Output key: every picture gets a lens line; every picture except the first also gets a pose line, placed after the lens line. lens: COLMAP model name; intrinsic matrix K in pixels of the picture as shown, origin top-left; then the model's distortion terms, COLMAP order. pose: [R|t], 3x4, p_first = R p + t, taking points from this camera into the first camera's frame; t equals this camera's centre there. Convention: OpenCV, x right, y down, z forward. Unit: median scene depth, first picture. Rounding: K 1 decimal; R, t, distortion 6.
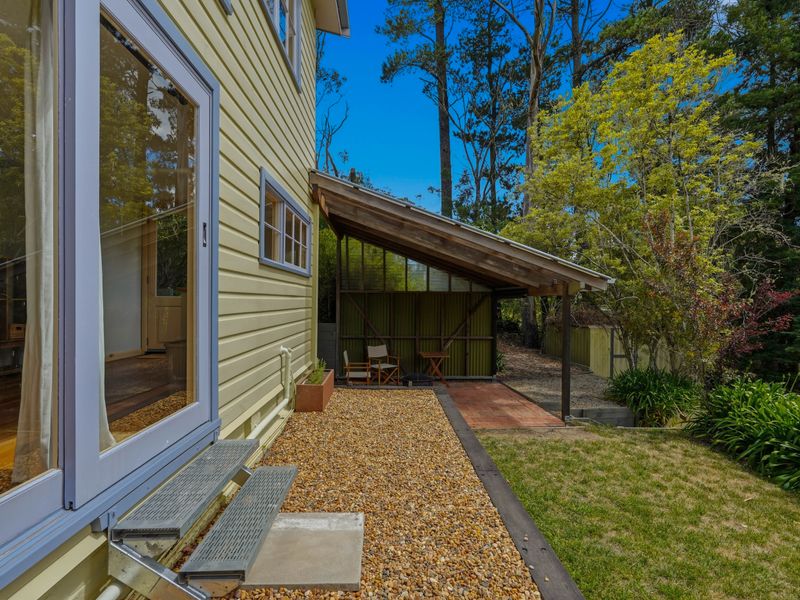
lens RADIAL K [[403.7, 0, 400.0], [0, 403.7, 300.0], [0, 0, 1]] dist [0.001012, -0.000069]
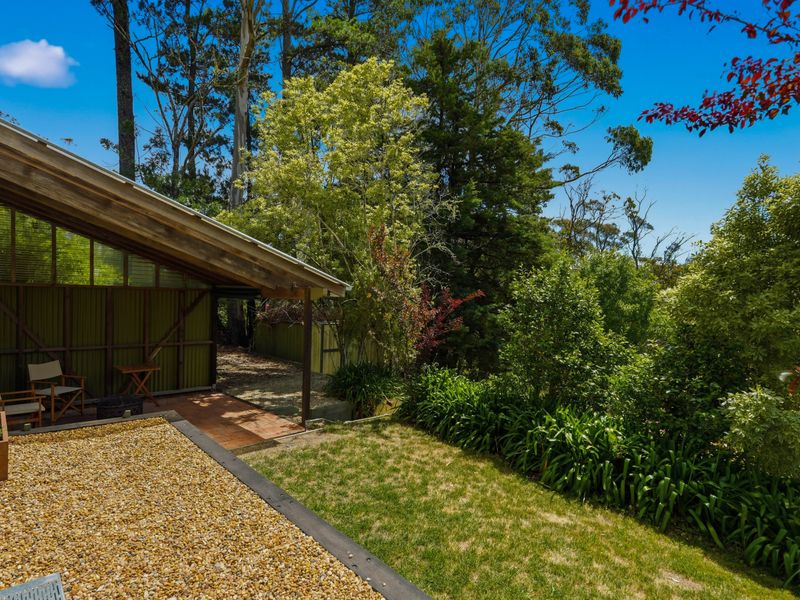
lens RADIAL K [[444.2, 0, 402.6], [0, 444.2, 309.1], [0, 0, 1]] dist [-0.000504, -0.000162]
pose [[0.760969, -0.004047, 0.648775, -0.106983], [-0.027372, 0.998890, 0.038337, -0.034104], [-0.648210, -0.046932, 0.760014, 0.015084]]
